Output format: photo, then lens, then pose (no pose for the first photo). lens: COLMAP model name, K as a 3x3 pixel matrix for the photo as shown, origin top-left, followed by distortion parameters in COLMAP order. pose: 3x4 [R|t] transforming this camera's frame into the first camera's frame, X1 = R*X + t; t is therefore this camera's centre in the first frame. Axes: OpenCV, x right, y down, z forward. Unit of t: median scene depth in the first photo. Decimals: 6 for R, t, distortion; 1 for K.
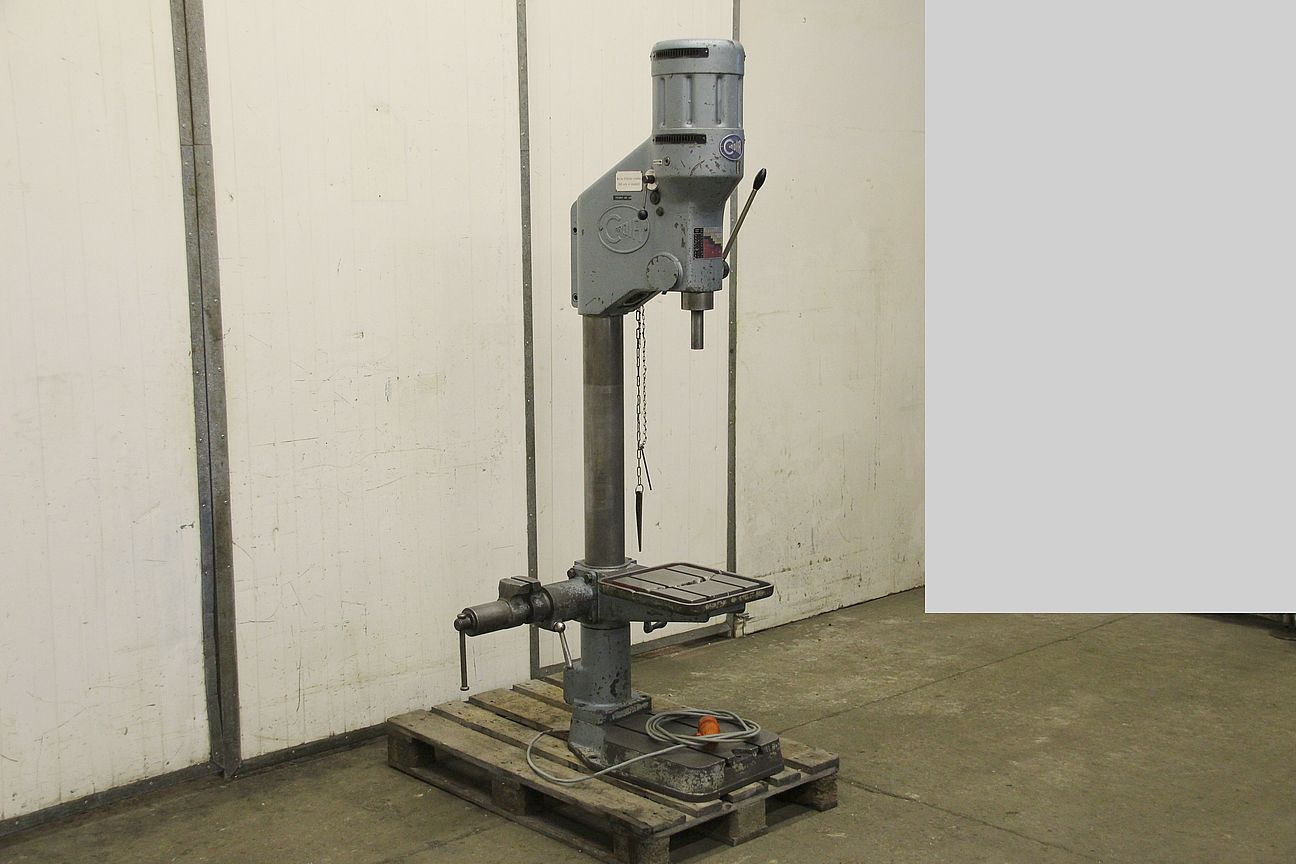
lens RADIAL K [[1641.7, 0, 630.8], [0, 1641.7, 434.5], [0, 0, 1]] dist [0.013517, 0.567951]
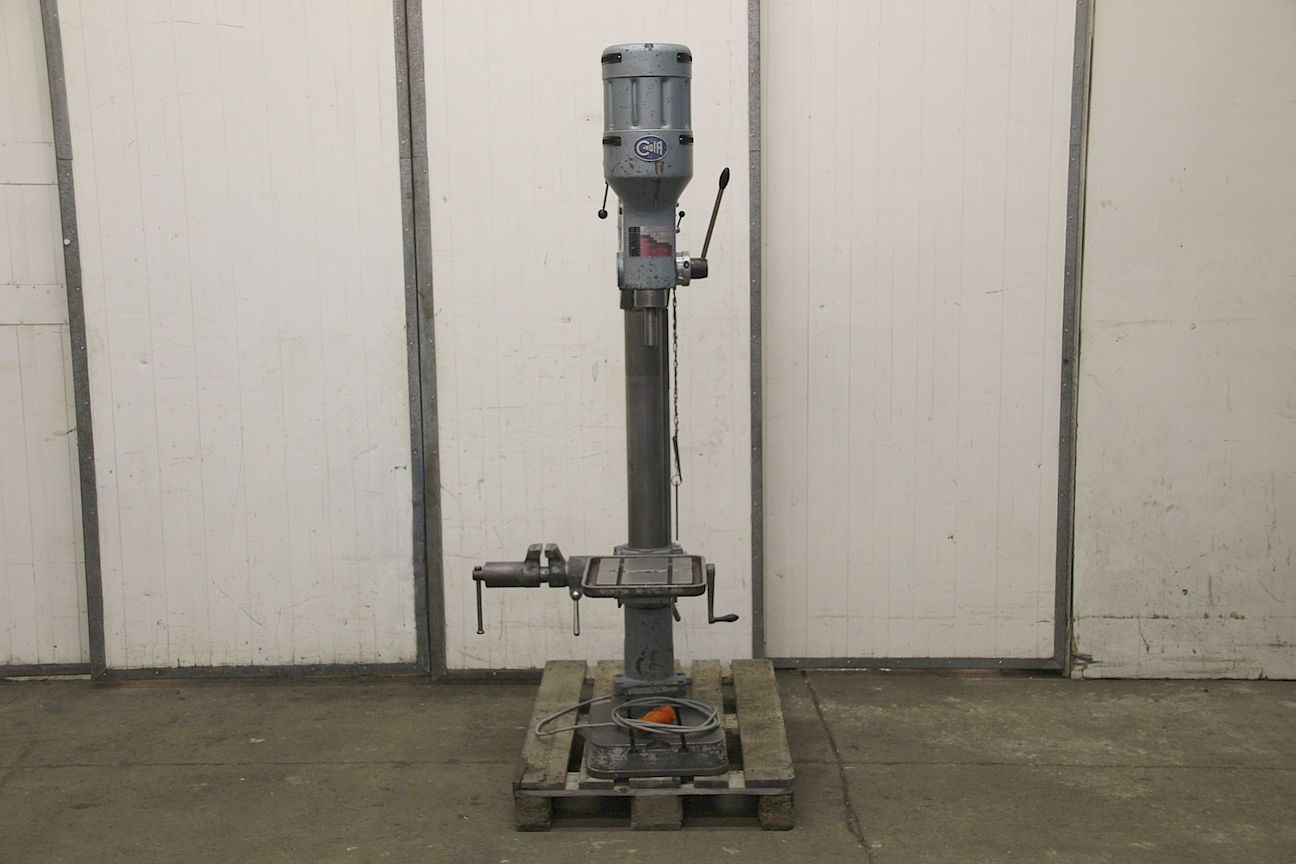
lens RADIAL K [[1641.7, 0, 630.8], [0, 1641.7, 434.5], [0, 0, 1]] dist [0.013517, 0.567951]
pose [[0.714219, 0.093659, -0.693628, 0.701627], [-0.091098, 0.995016, 0.040552, -0.034409], [0.693969, 0.034225, 0.719191, 0.238025]]
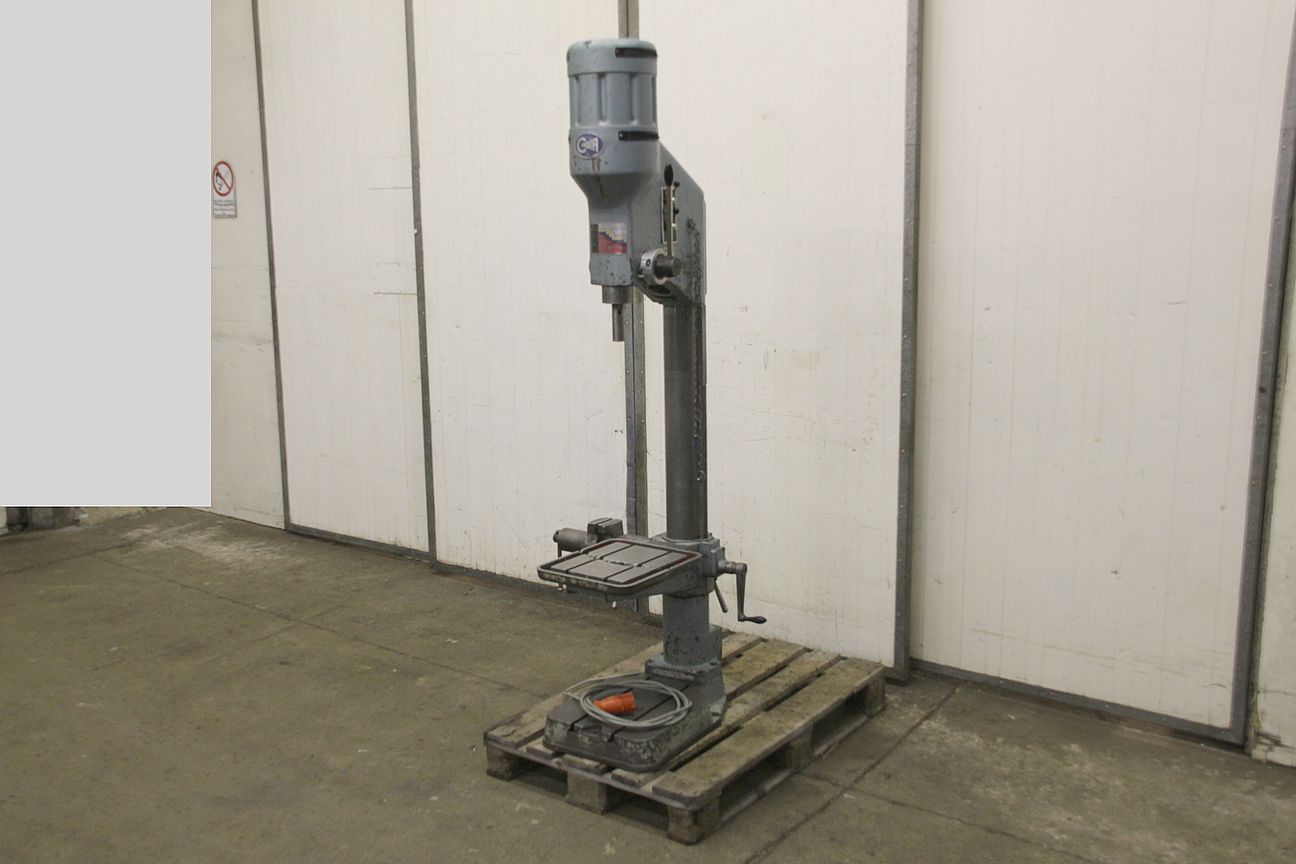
lens RADIAL K [[1245.0, 0, 638.1], [0, 1245.0, 431.5], [0, 0, 1]] dist [-0.104106, 0.269728]
pose [[0.178820, 0.180549, -0.967174, 0.758276], [-0.128201, 0.978914, 0.159038, -0.114844], [0.975494, 0.095553, 0.198195, 0.807458]]
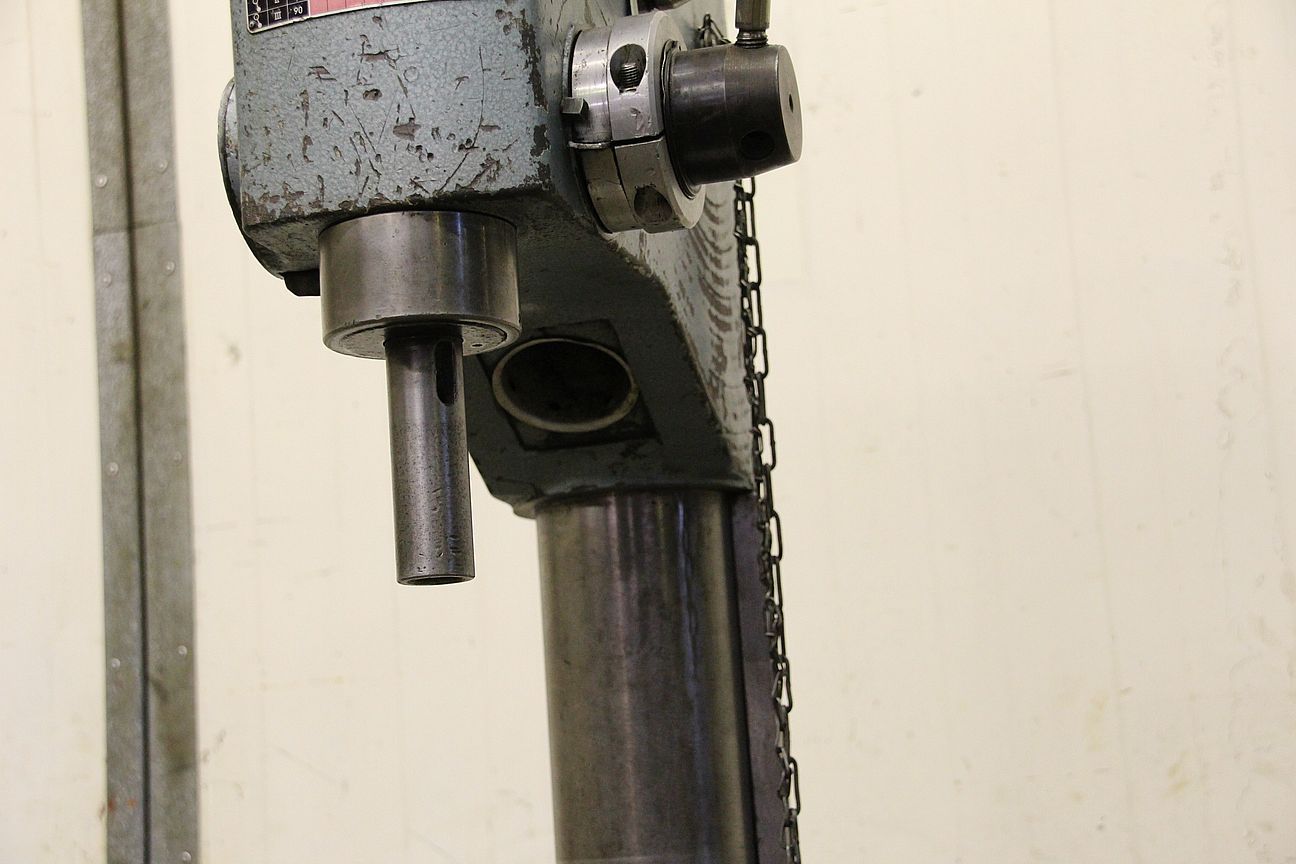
lens RADIAL K [[2452.8, 0, 648.0], [0, 2452.8, 432.0], [0, 0, 1]] dist [0.004484, 2.915710]
pose [[0.464625, -0.182031, -0.866596, 0.244008], [-0.066264, 0.968752, -0.239016, -0.009599], [0.883025, 0.168477, 0.438044, 0.852779]]
